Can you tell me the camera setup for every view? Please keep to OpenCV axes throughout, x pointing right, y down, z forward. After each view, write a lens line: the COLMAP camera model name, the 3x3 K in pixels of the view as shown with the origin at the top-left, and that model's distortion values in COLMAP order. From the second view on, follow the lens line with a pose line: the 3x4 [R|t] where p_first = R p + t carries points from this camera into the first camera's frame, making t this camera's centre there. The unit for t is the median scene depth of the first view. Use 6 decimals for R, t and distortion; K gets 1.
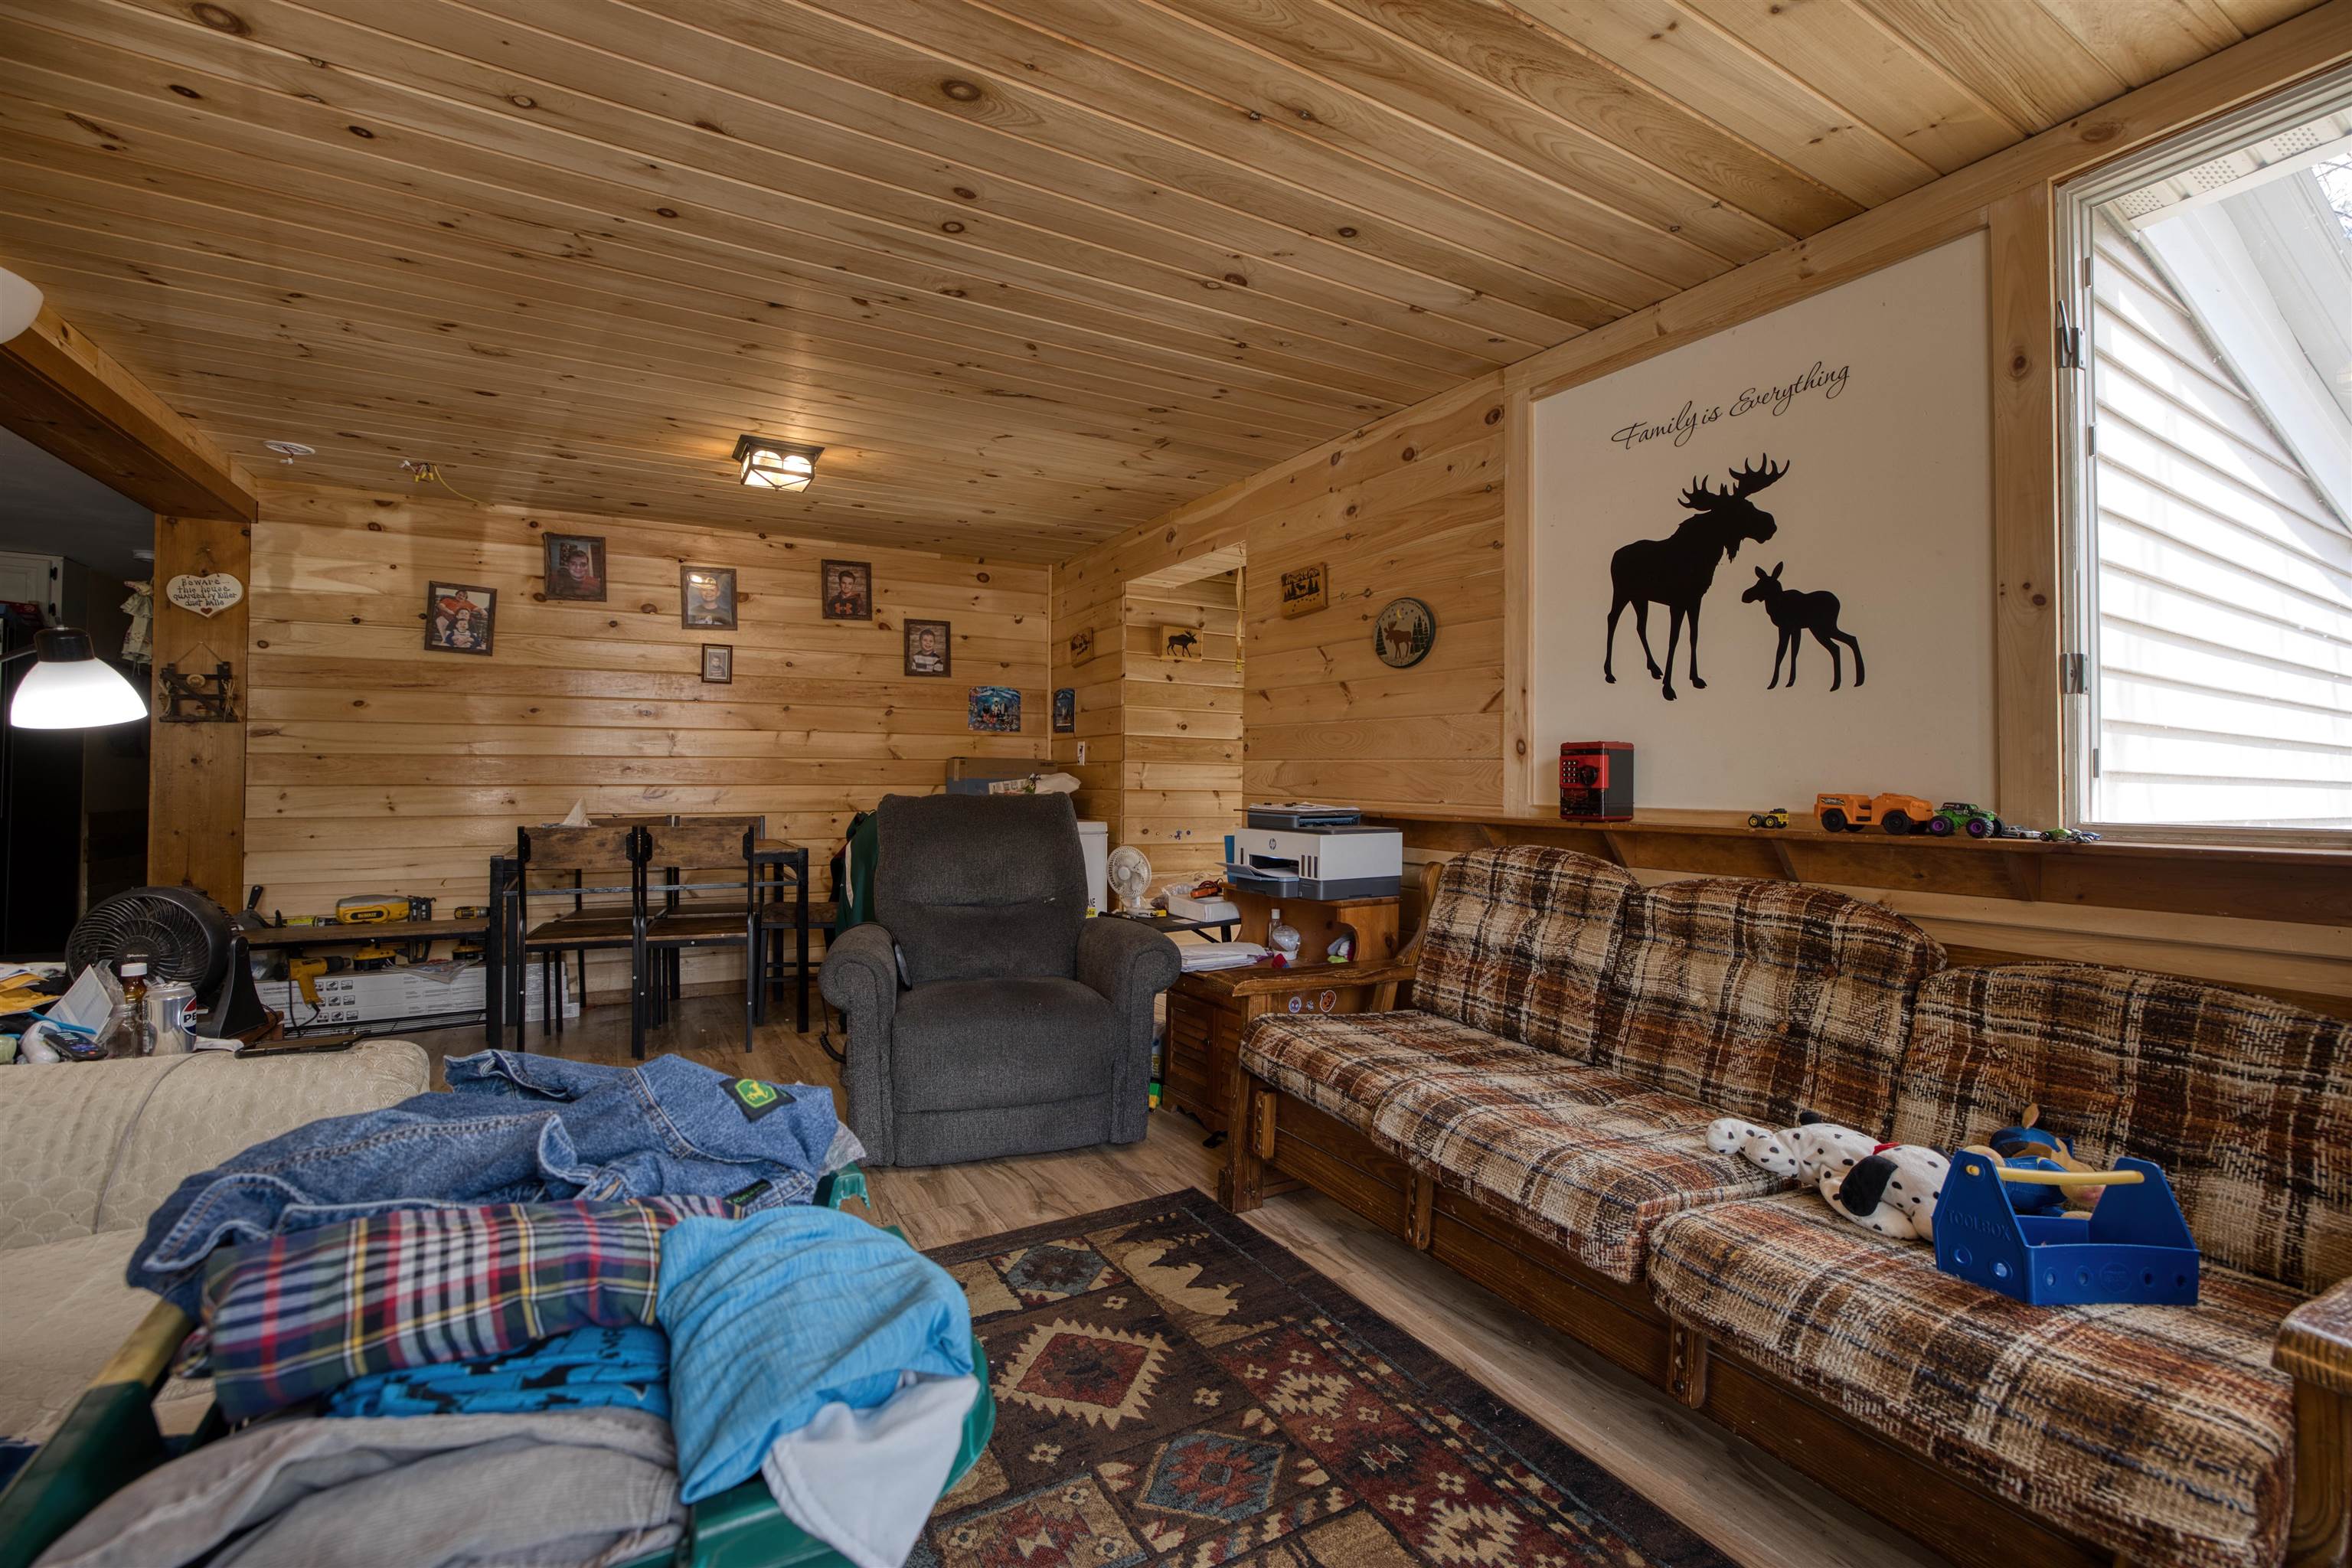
lens RADIAL K [[1009.7, 0, 1179.5], [0, 1009.7, 768.2], [0, 0, 1]] dist [-0.048532, 0.018773]
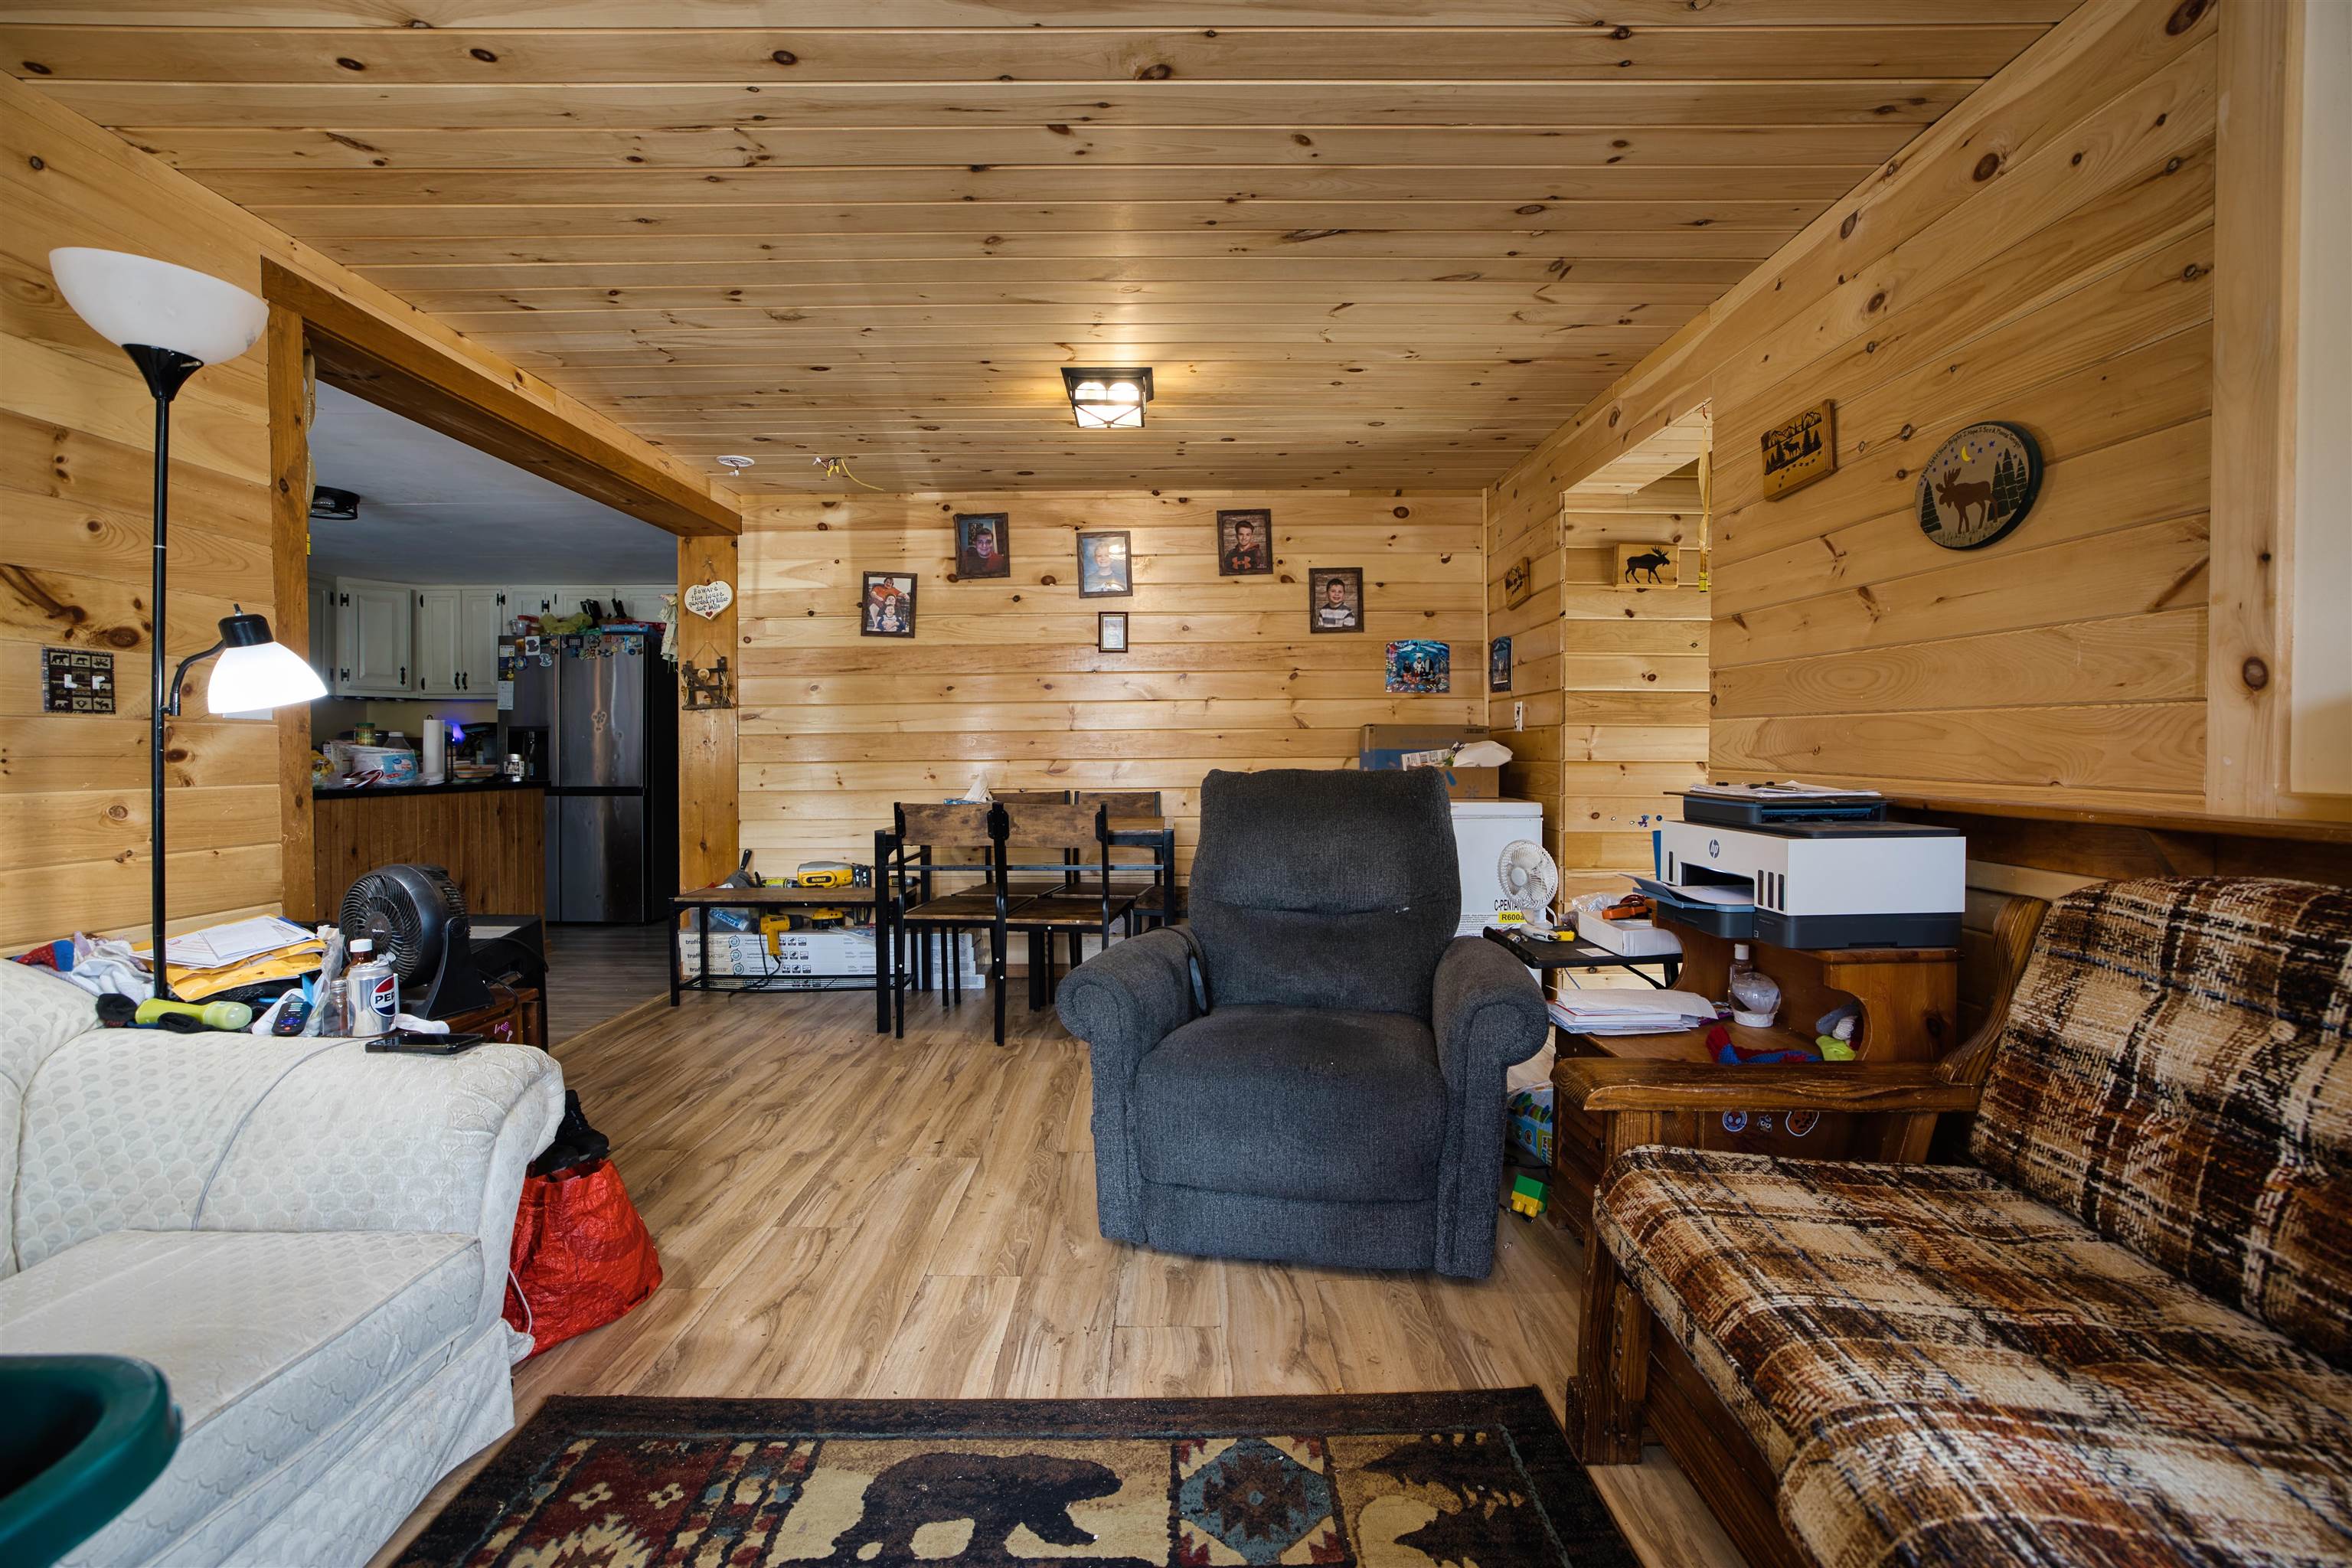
lens RADIAL K [[1009.7, 0, 1179.5], [0, 1009.7, 768.2], [0, 0, 1]] dist [-0.048532, 0.018773]
pose [[0.869446, -0.001899, -0.494025, 0.090861], [0.016256, 0.999561, 0.024767, 0.003397], [0.493761, -0.029564, 0.869095, 0.247209]]
